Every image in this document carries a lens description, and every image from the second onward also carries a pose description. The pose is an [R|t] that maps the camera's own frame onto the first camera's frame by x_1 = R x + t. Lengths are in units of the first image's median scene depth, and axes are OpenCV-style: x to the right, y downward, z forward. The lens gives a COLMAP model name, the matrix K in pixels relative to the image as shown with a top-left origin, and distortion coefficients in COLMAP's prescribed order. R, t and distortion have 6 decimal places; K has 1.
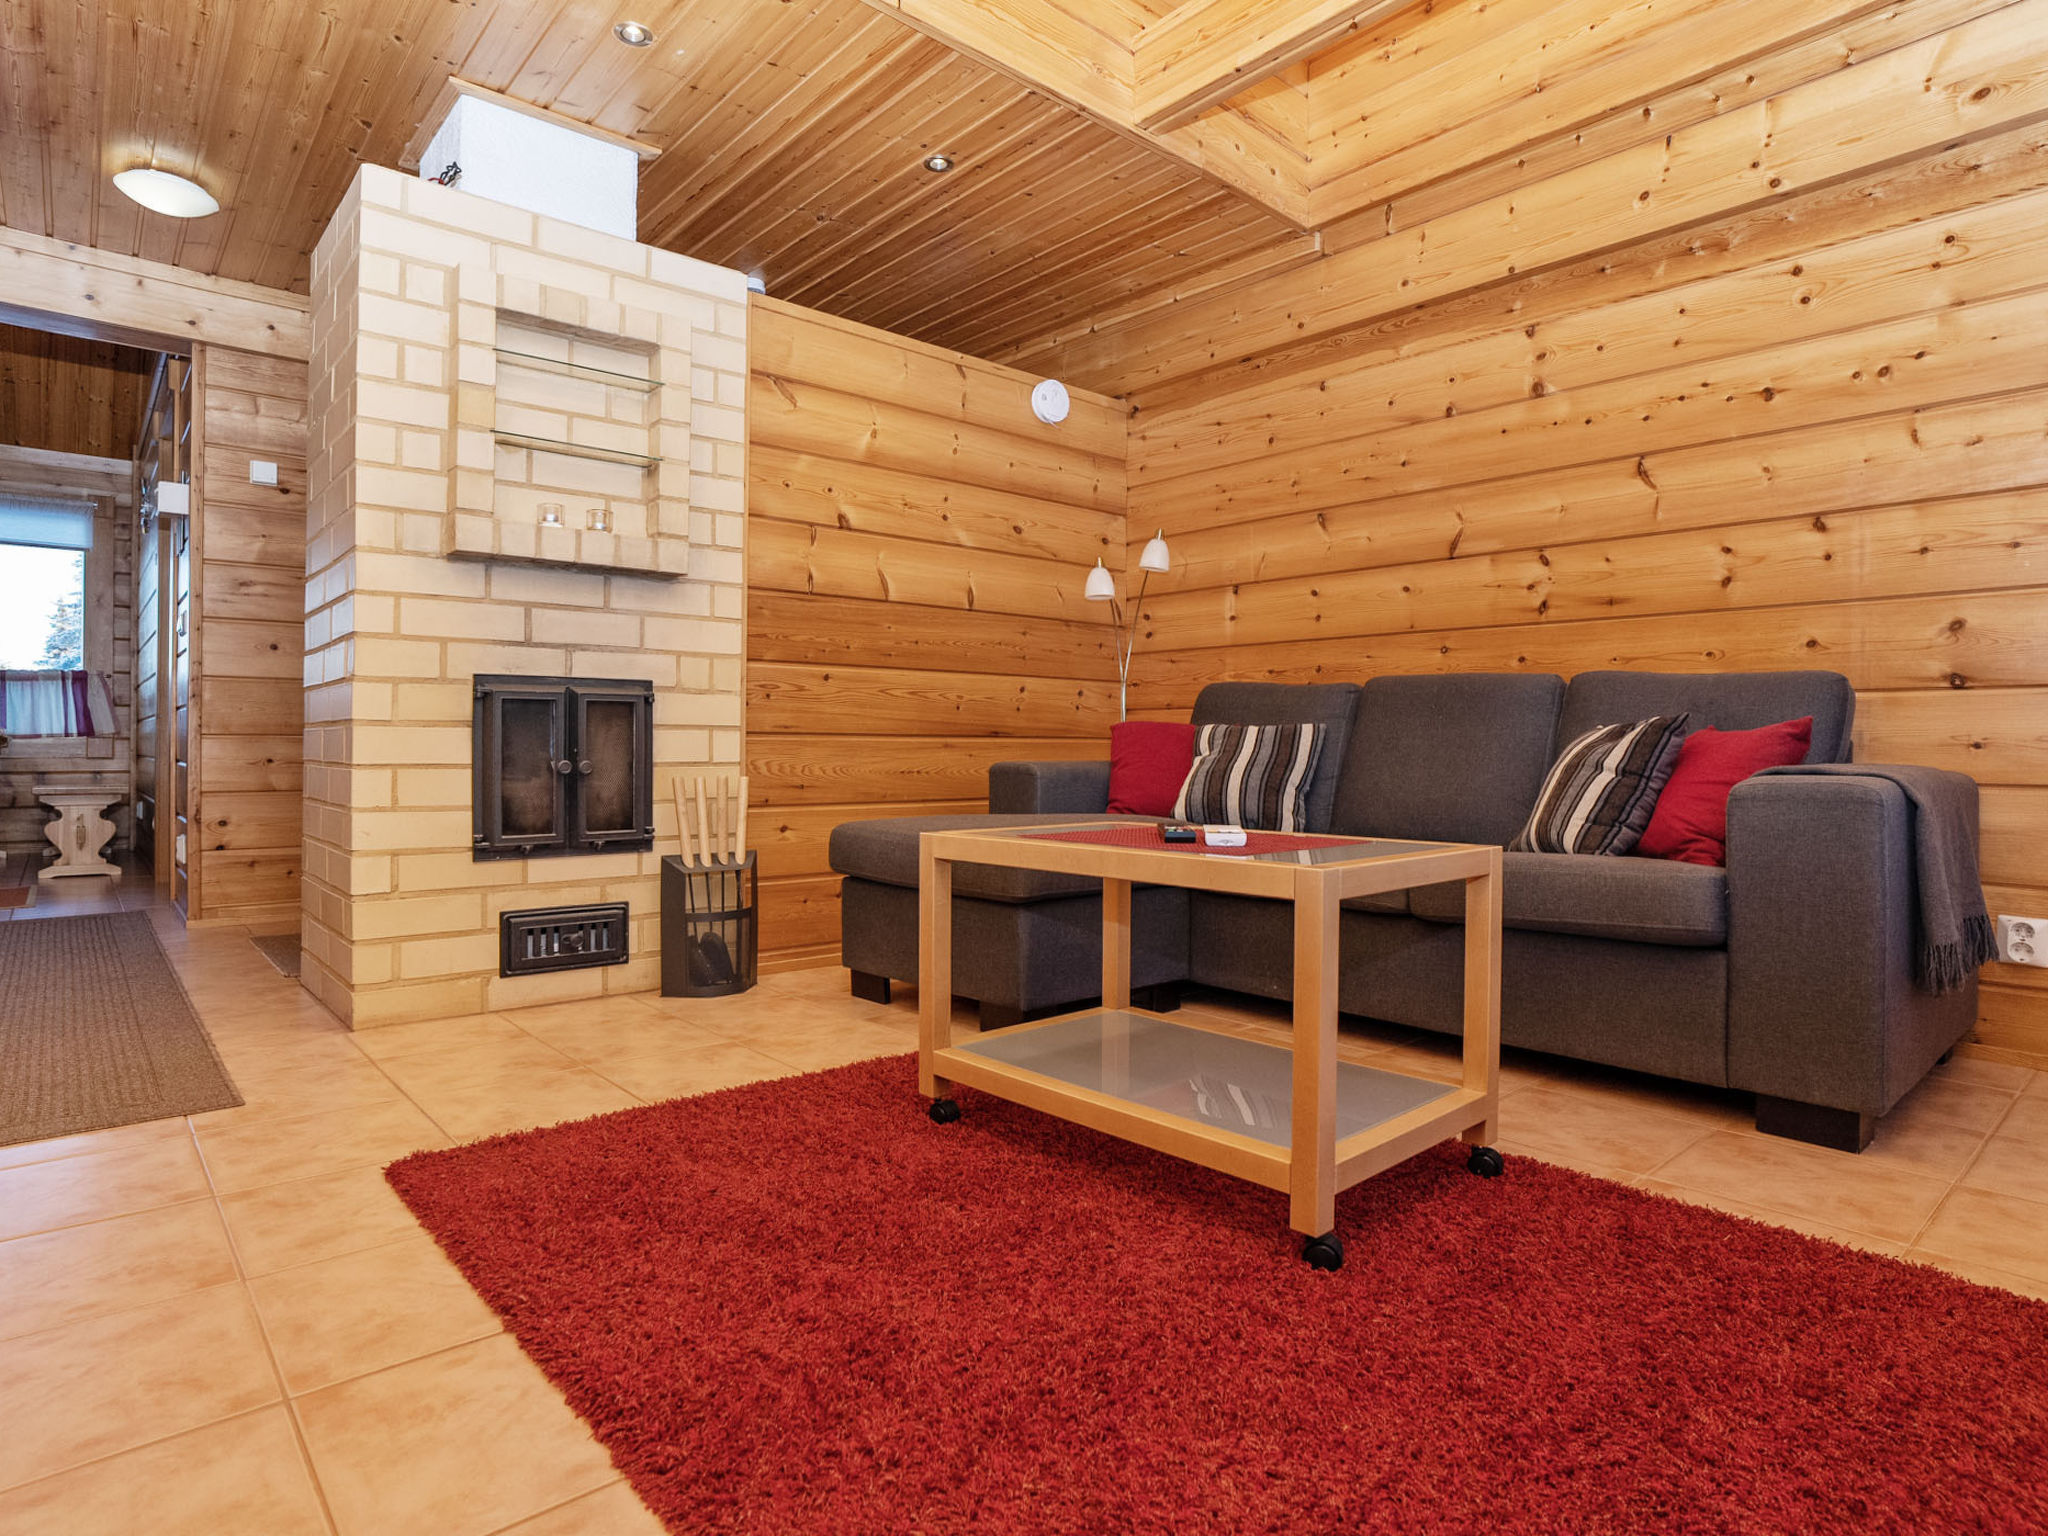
lens RADIAL K [[1113.5, 0, 1032.0], [0, 1113.5, 752.7], [0, 0, 1]] dist [-0.006303, -0.000010]
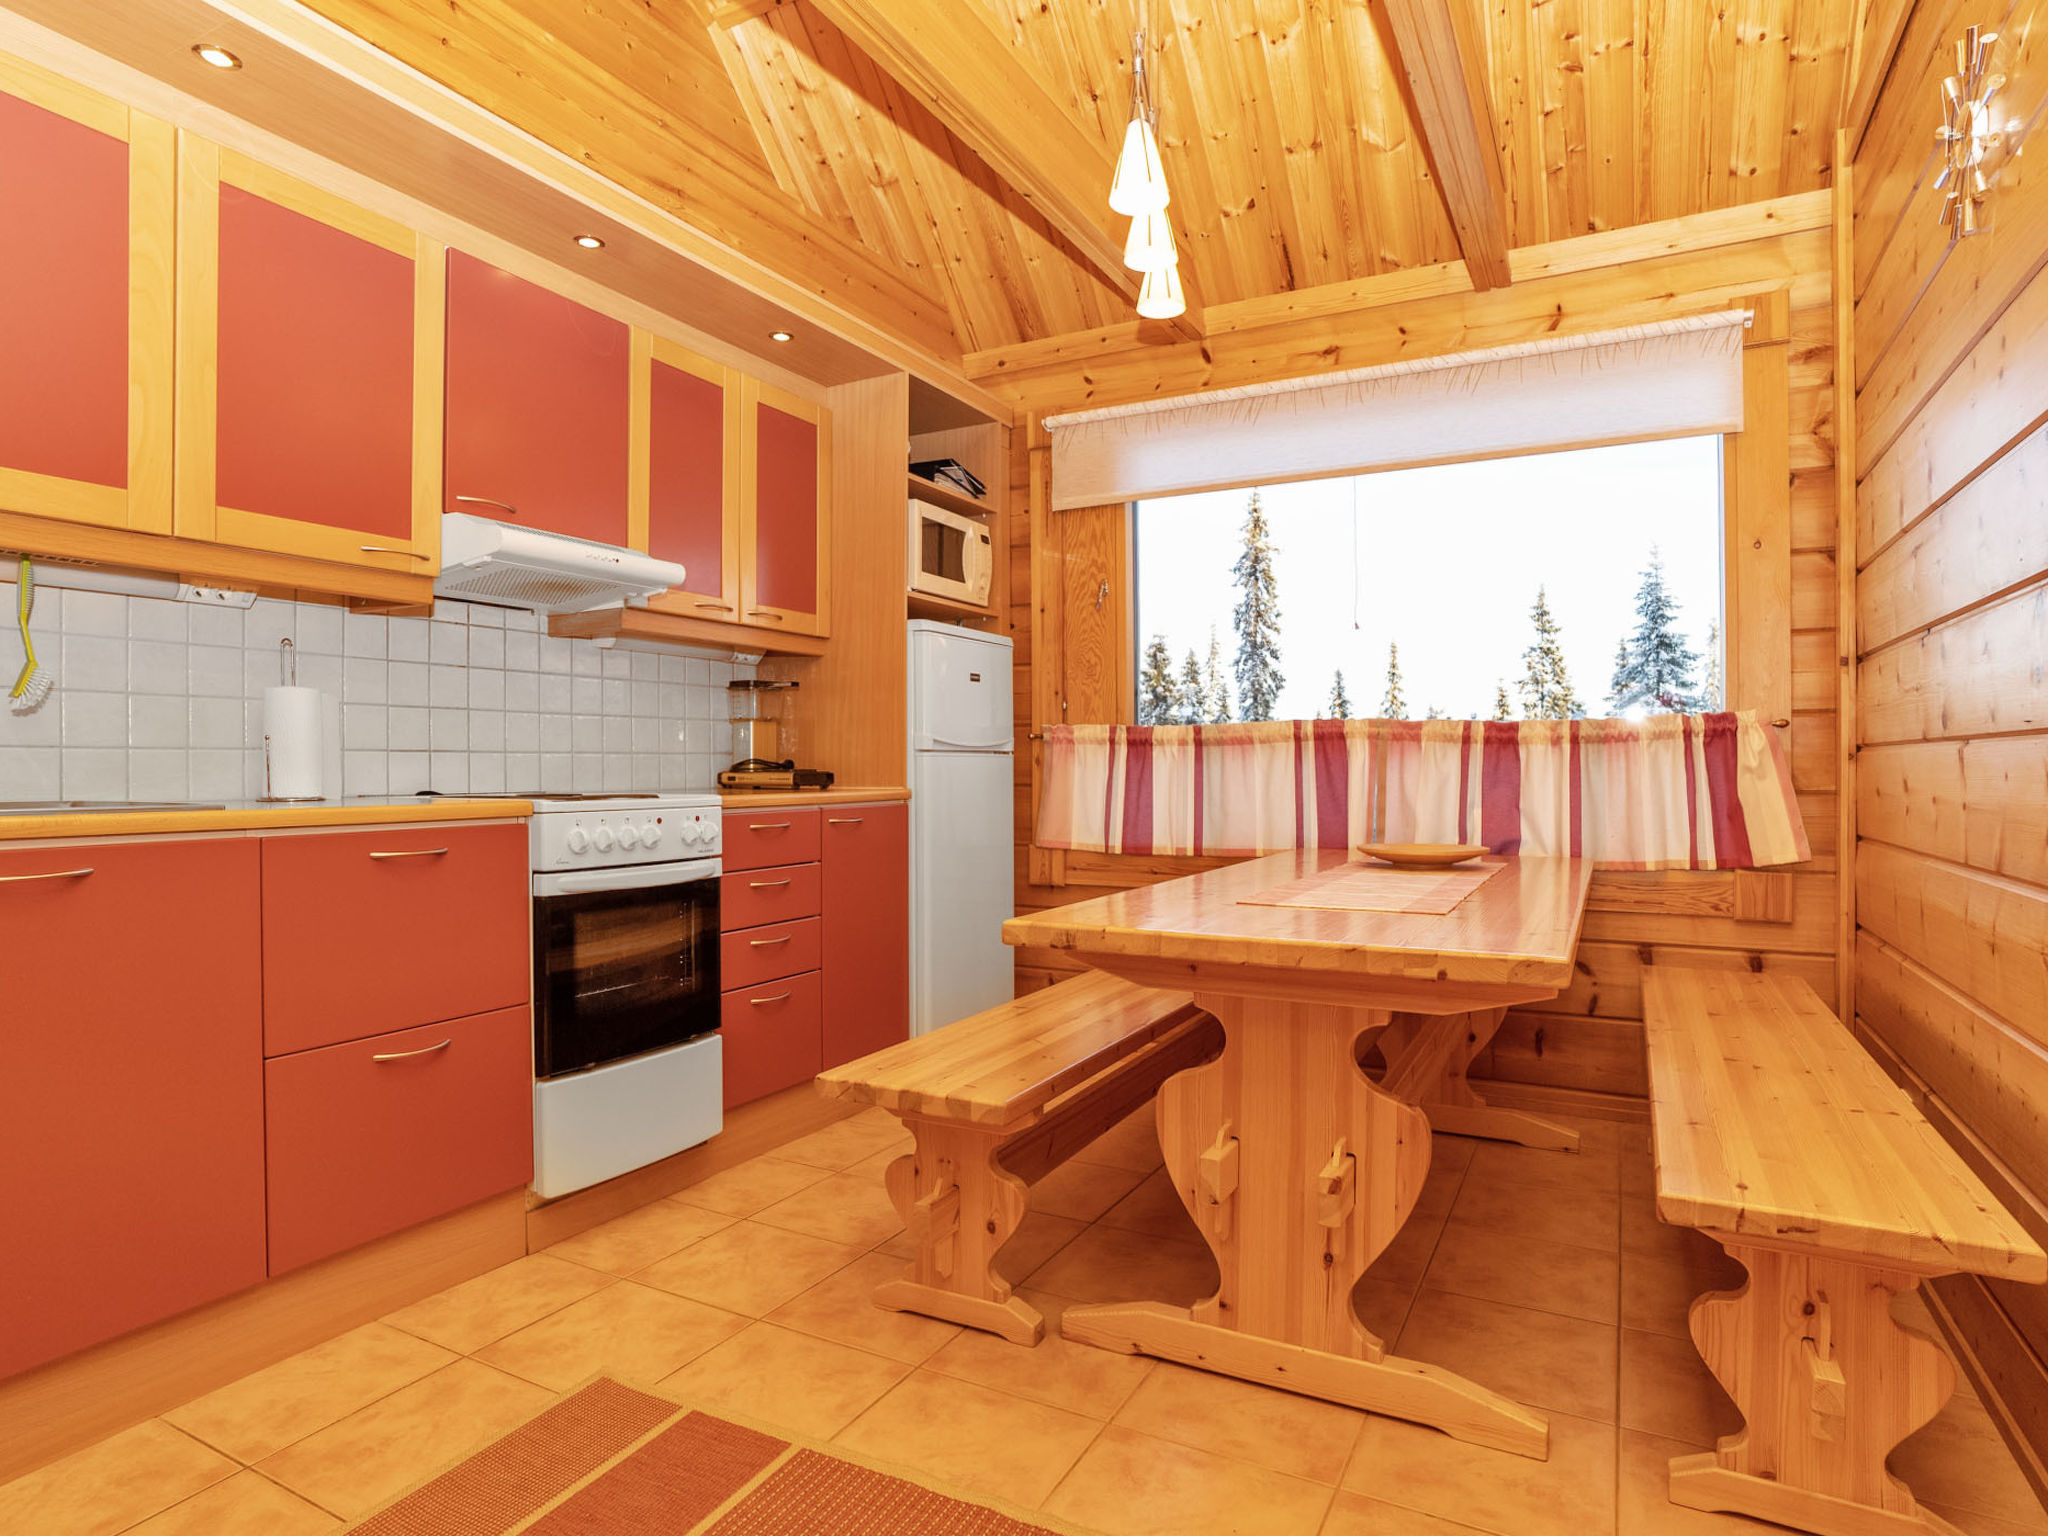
lens RADIAL K [[1113.5, 0, 1032.7], [0, 1113.5, 768.3], [0, 0, 1]] dist [-0.006303, -0.000010]
pose [[0.343030, -0.013586, -0.939226, -0.552830], [0.002338, 0.999905, -0.013610, -0.048567], [0.939322, 0.002473, 0.343029, 0.609916]]
